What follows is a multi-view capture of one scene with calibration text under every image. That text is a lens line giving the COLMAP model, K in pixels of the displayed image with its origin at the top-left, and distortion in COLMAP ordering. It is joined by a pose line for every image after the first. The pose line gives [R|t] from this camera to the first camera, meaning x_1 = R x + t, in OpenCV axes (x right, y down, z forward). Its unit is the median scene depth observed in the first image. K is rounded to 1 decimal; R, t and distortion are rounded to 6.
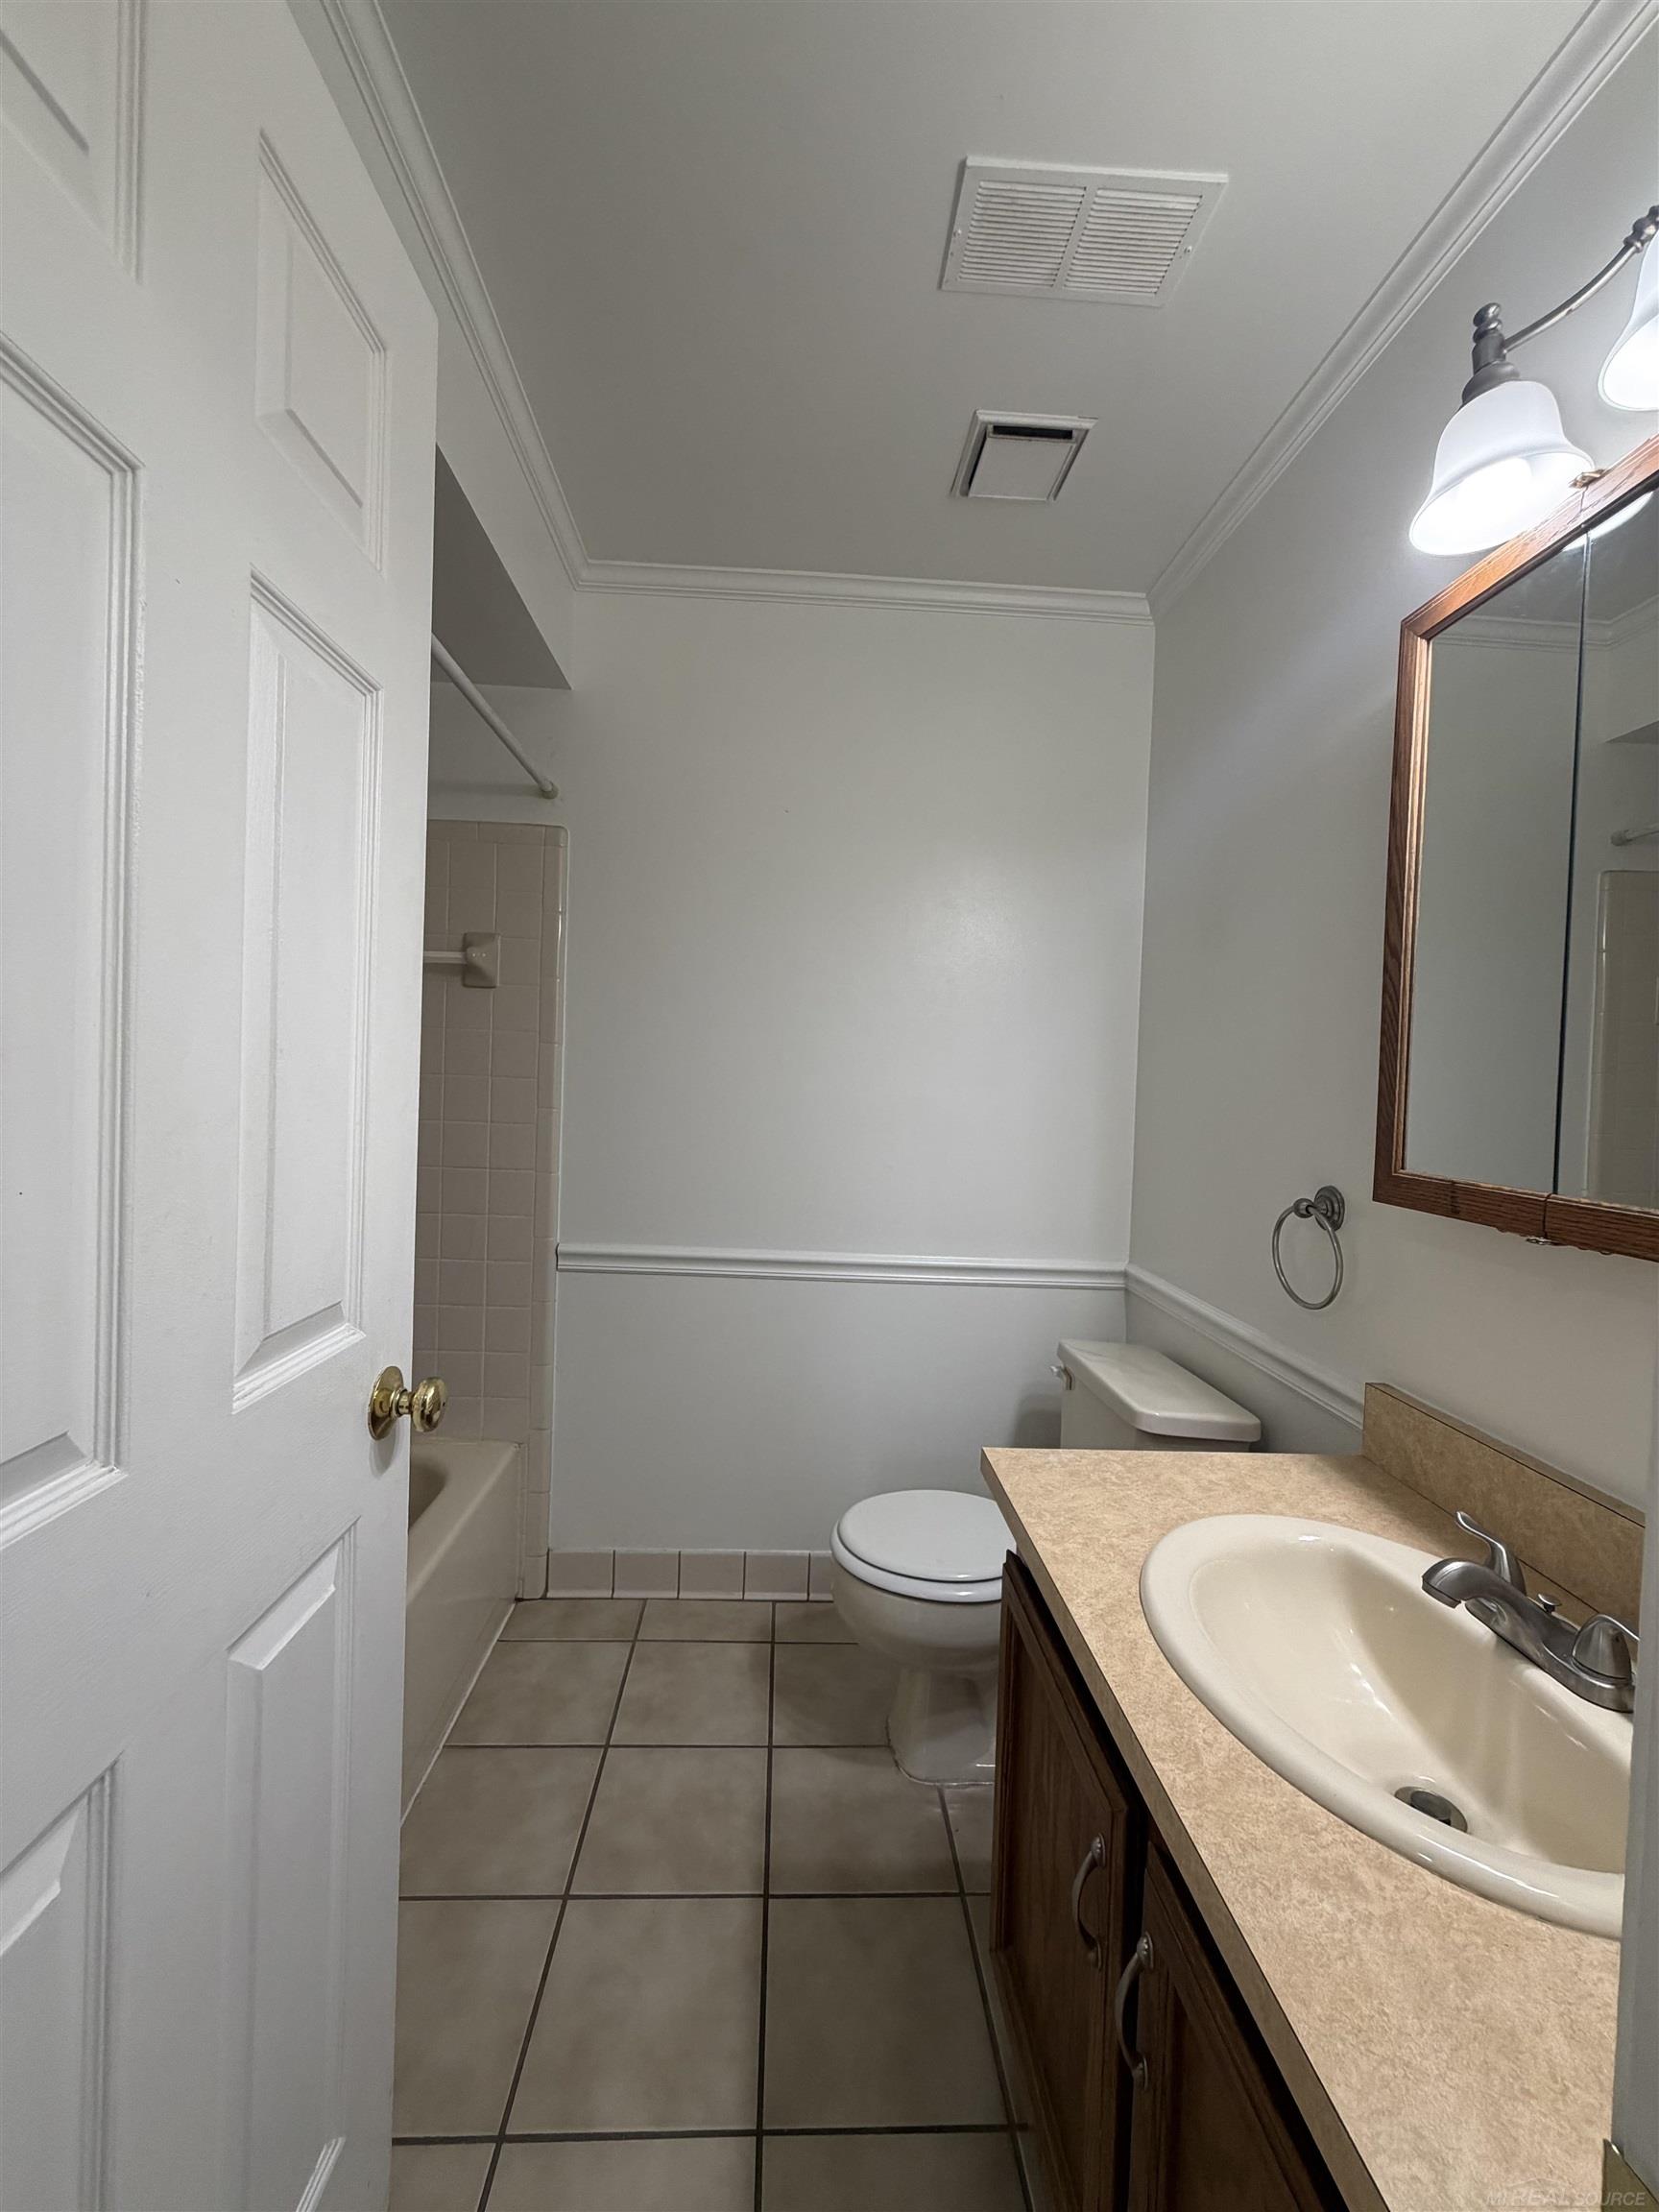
lens RADIAL K [[880.7, 0, 827.6], [0, 880.7, 1104.3], [0, 0, 1]] dist [0.000029, 0.000604]
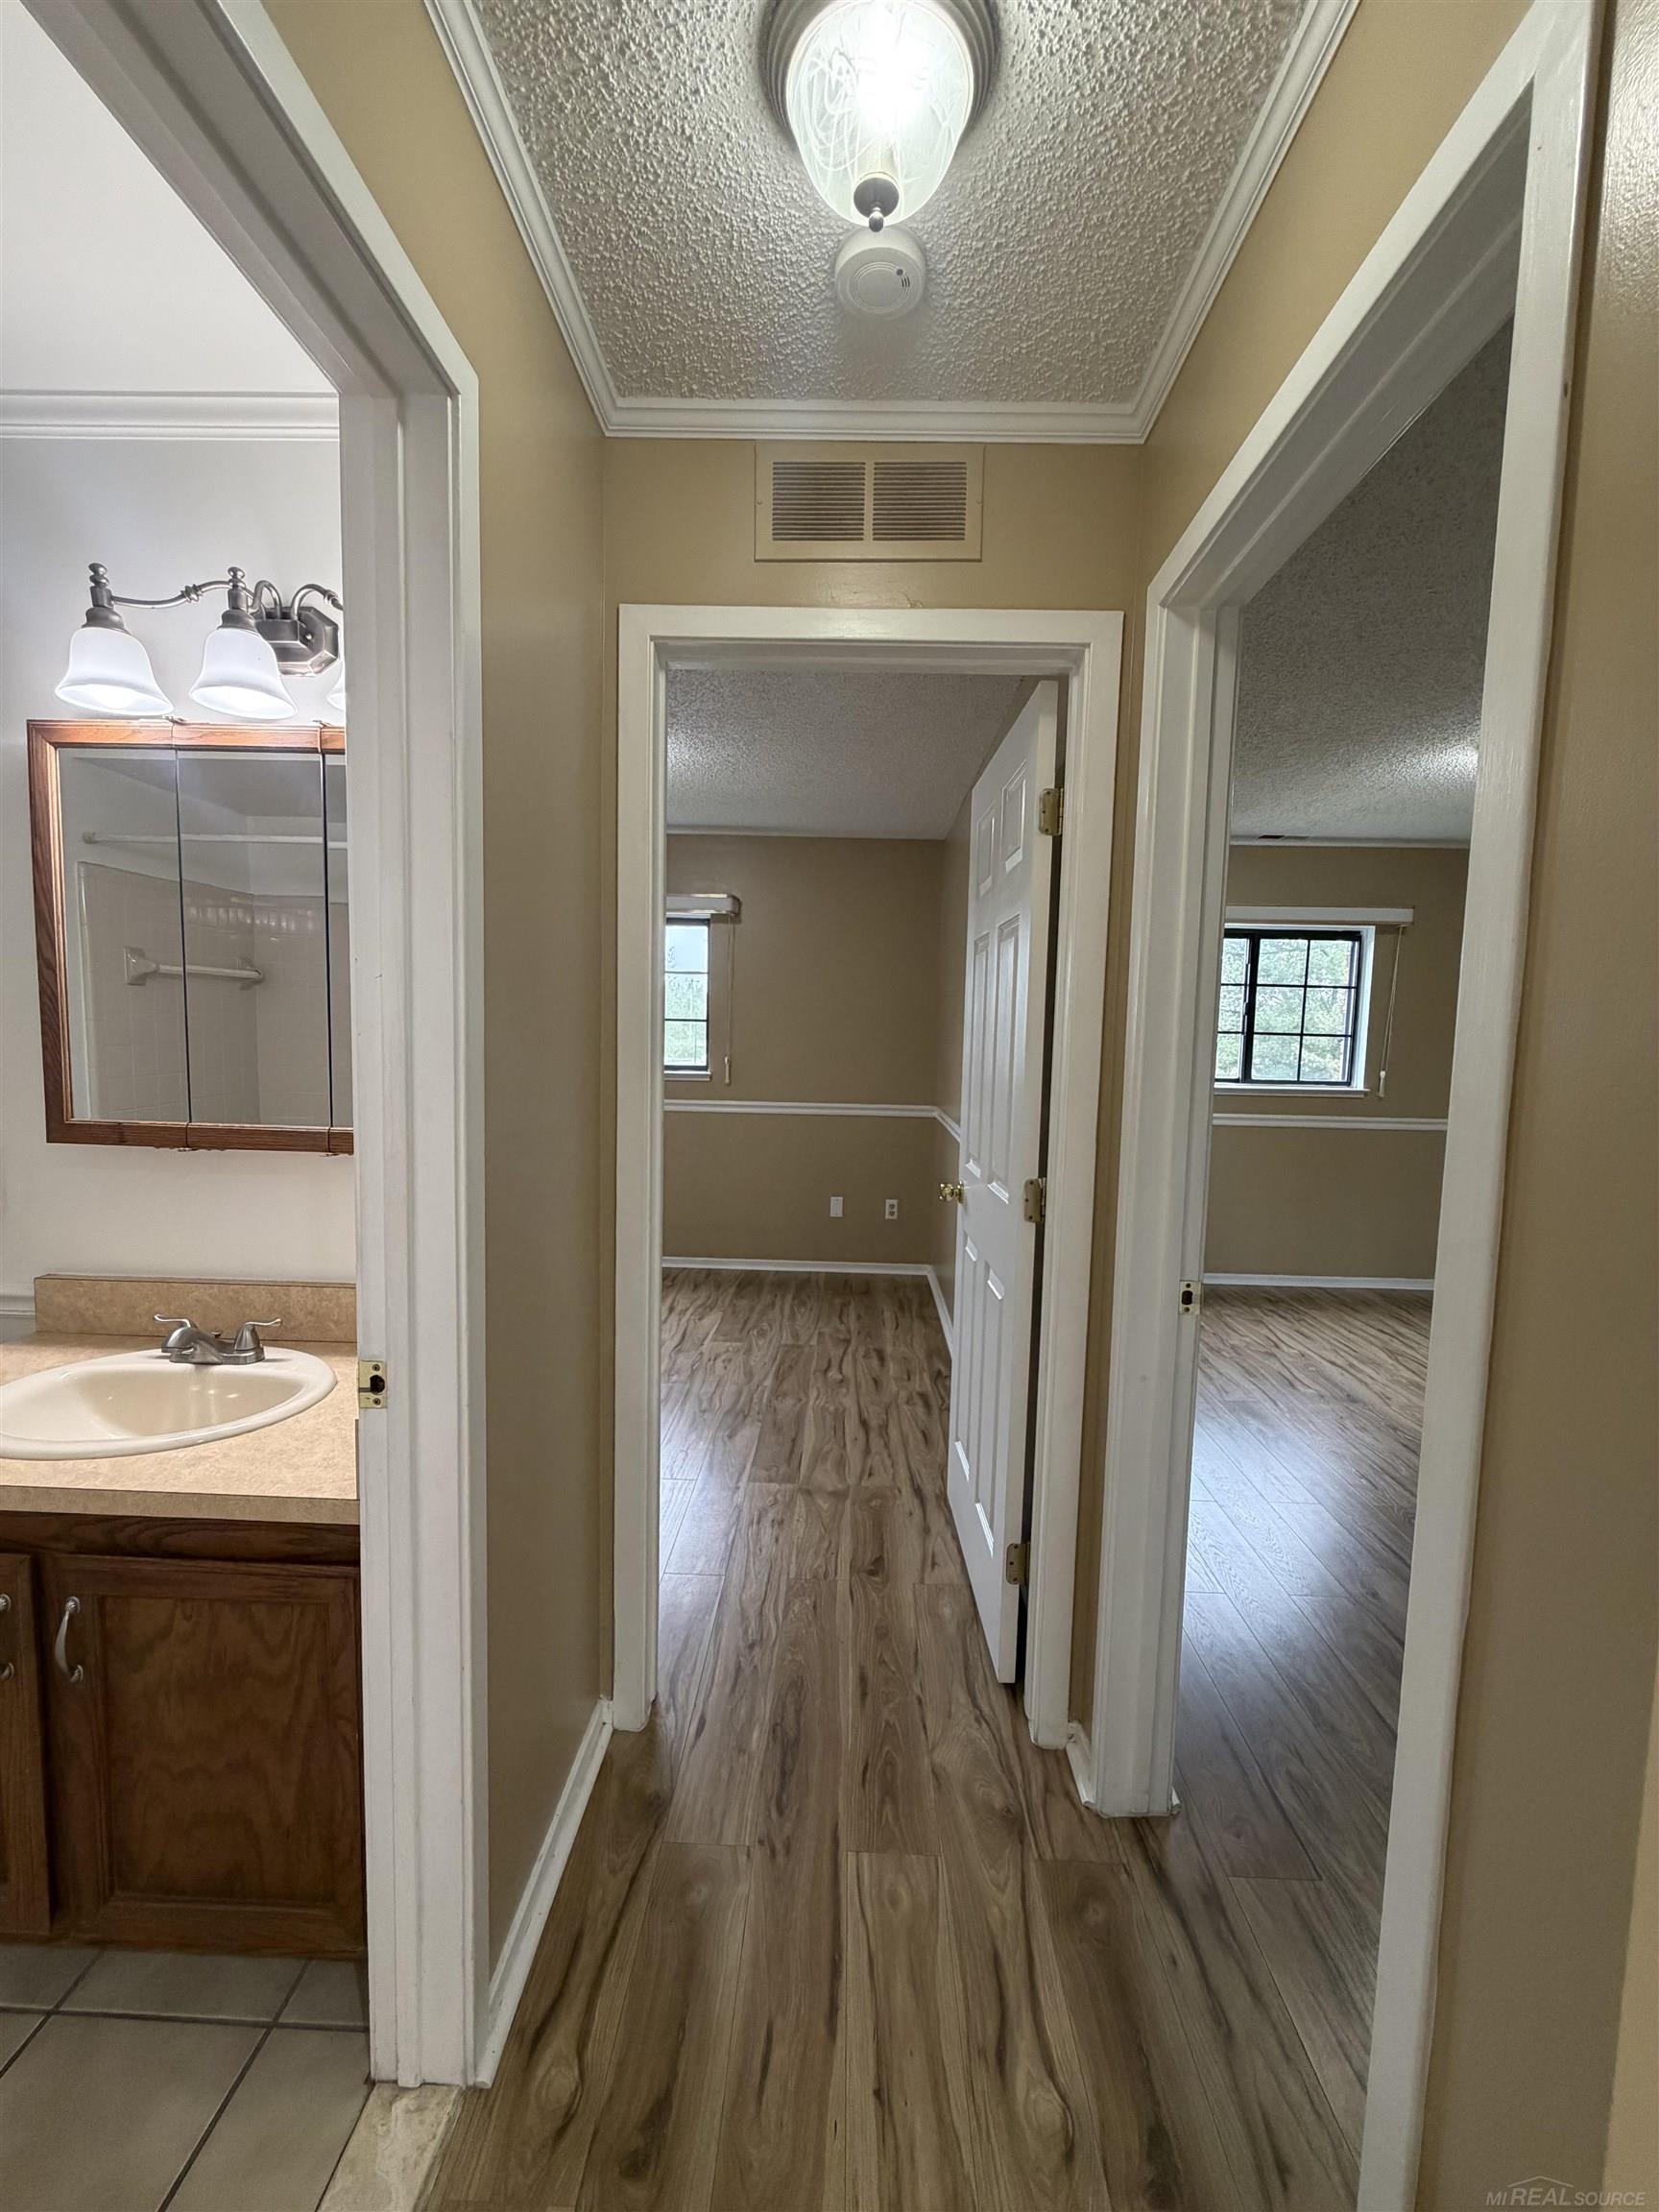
lens RADIAL K [[880.7, 0, 833.7], [0, 880.7, 1104.4], [0, 0, 1]] dist [0.000029, 0.000604]
pose [[0.067352, -0.108786, 0.991781, -0.721487], [0.004027, 0.994060, 0.108762, -0.104278], [-0.997721, -0.003332, 0.067390, -0.360904]]
